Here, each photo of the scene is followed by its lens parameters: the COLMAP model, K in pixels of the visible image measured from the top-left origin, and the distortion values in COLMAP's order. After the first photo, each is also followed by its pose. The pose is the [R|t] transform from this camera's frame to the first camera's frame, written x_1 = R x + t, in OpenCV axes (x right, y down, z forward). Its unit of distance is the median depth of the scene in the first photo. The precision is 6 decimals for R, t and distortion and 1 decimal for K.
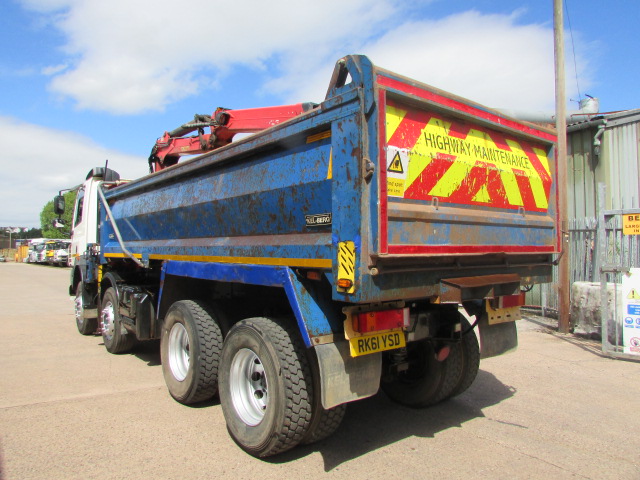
lens RADIAL K [[454.1, 0, 312.3], [0, 454.1, 241.5], [0, 0, 1]] dist [-0.041959, 0.020461]
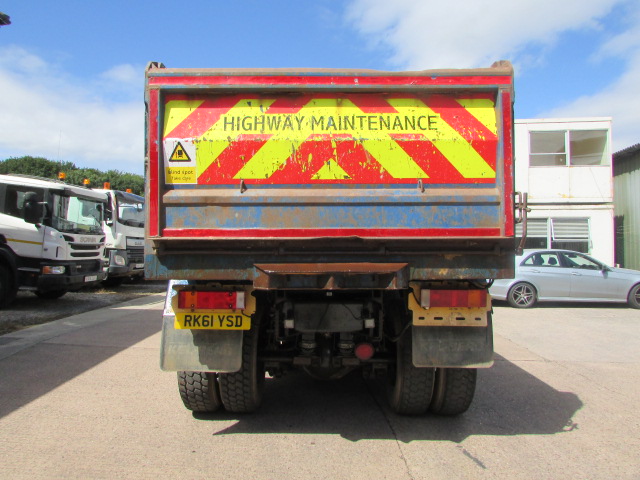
lens RADIAL K [[454.1, 0, 316.4], [0, 454.1, 241.4], [0, 0, 1]] dist [-0.041959, 0.020461]
pose [[0.786400, -0.000014, -0.617718, 0.985988], [0.009676, 0.999878, 0.012296, 0.024674], [0.617642, -0.015646, 0.786304, 0.312809]]
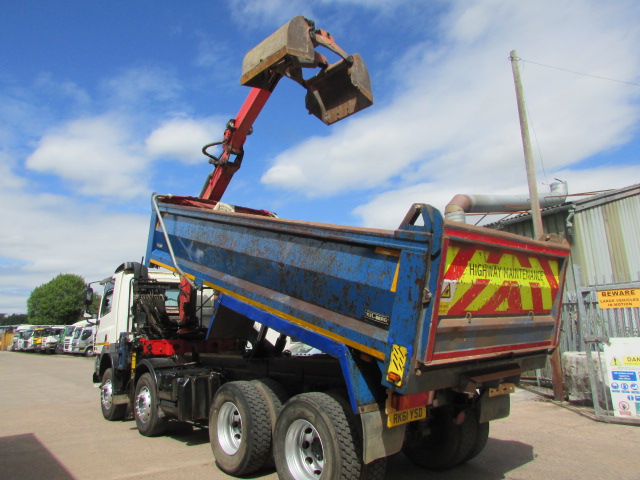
lens RADIAL K [[454.1, 0, 314.9], [0, 454.1, 239.1], [0, 0, 1]] dist [-0.041959, 0.020461]
pose [[0.989053, 0.146108, 0.020663, -0.212799], [-0.146823, 0.988400, 0.038835, -0.281691], [-0.014750, -0.041444, 0.999032, -0.256914]]
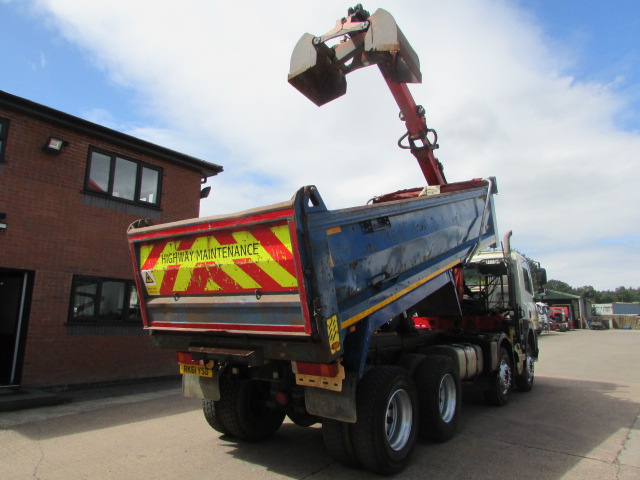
lens RADIAL K [[454.1, 0, 318.2], [0, 454.1, 236.8], [0, 0, 1]] dist [-0.041959, 0.020461]
pose [[0.288621, 0.013964, -0.957342, 1.887199], [0.167924, 0.983656, 0.064974, -0.302348], [0.942602, -0.179514, 0.281559, 1.035582]]
